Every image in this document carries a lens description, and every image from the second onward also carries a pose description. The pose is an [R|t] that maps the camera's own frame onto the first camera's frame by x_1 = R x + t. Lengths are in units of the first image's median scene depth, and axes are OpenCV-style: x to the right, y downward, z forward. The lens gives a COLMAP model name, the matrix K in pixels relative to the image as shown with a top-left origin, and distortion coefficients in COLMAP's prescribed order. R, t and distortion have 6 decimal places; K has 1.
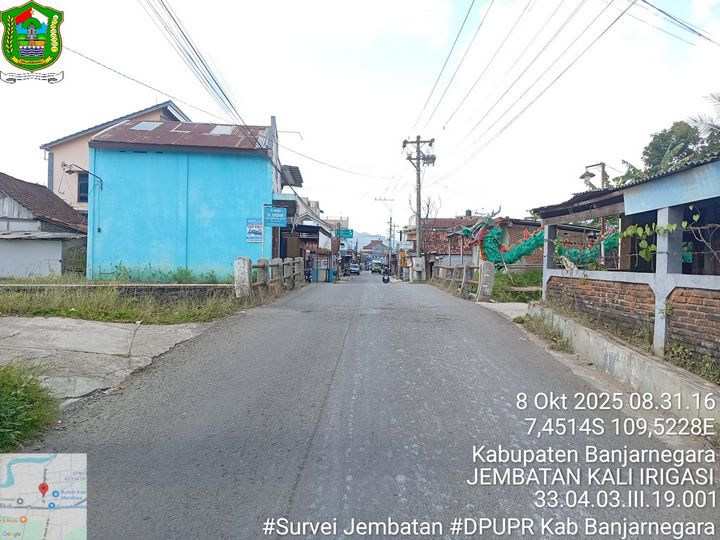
lens RADIAL K [[549.3, 0, 361.7], [0, 549.3, 270.6], [0, 0, 1]] dist [0.068575, -0.142563]
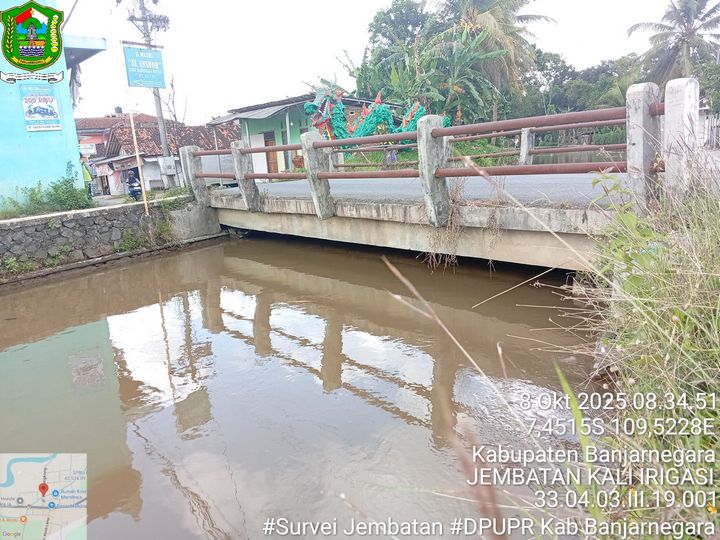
lens RADIAL K [[549.3, 0, 362.3], [0, 549.3, 264.6], [0, 0, 1]] dist [0.068575, -0.142563]
pose [[0.786897, -0.194453, 0.585646, -0.163887], [0.098322, 0.976438, 0.192099, 0.001280], [-0.609201, -0.093580, 0.787475, 0.220013]]
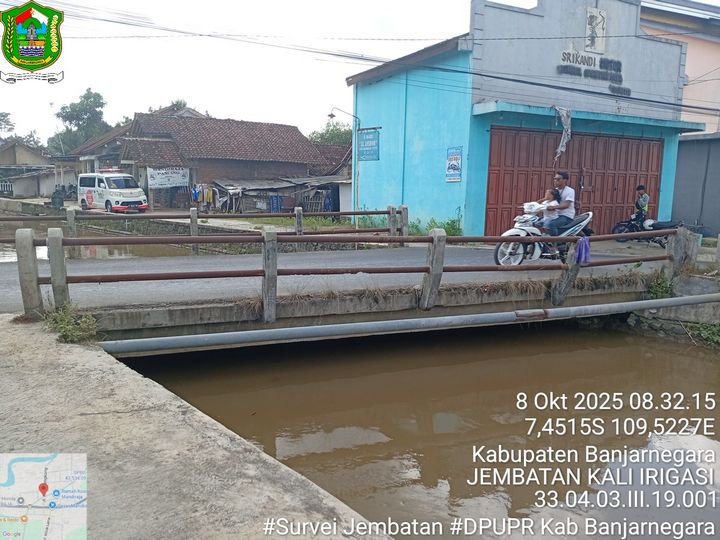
lens RADIAL K [[549.3, 0, 354.2], [0, 549.3, 274.2], [0, 0, 1]] dist [0.068575, -0.142563]
pose [[0.350559, 0.133632, -0.926958, 0.244375], [-0.020182, 0.990616, 0.135177, -0.015346], [0.936323, -0.028680, 0.349967, 0.359111]]
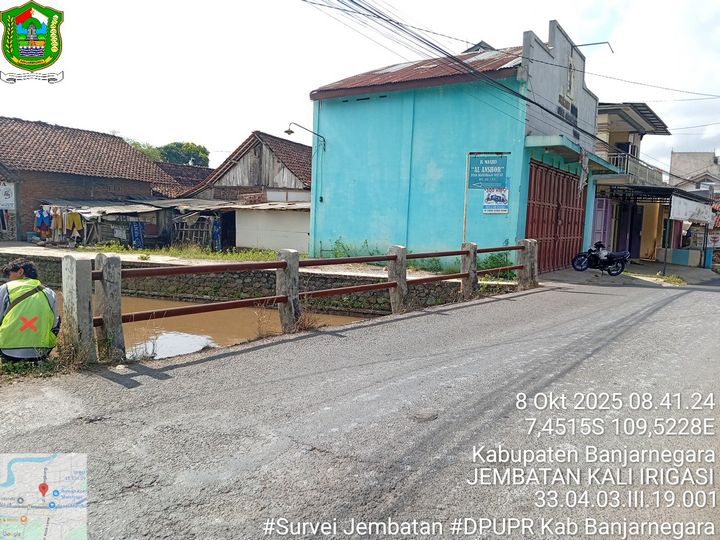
lens RADIAL K [[549.3, 0, 359.0], [0, 549.3, 270.7], [0, 0, 1]] dist [0.068575, -0.142563]
pose [[0.766878, 0.066760, -0.638311, 0.064587], [-0.030131, 0.997224, 0.068097, -0.012837], [0.641085, -0.032989, 0.766760, 0.212438]]
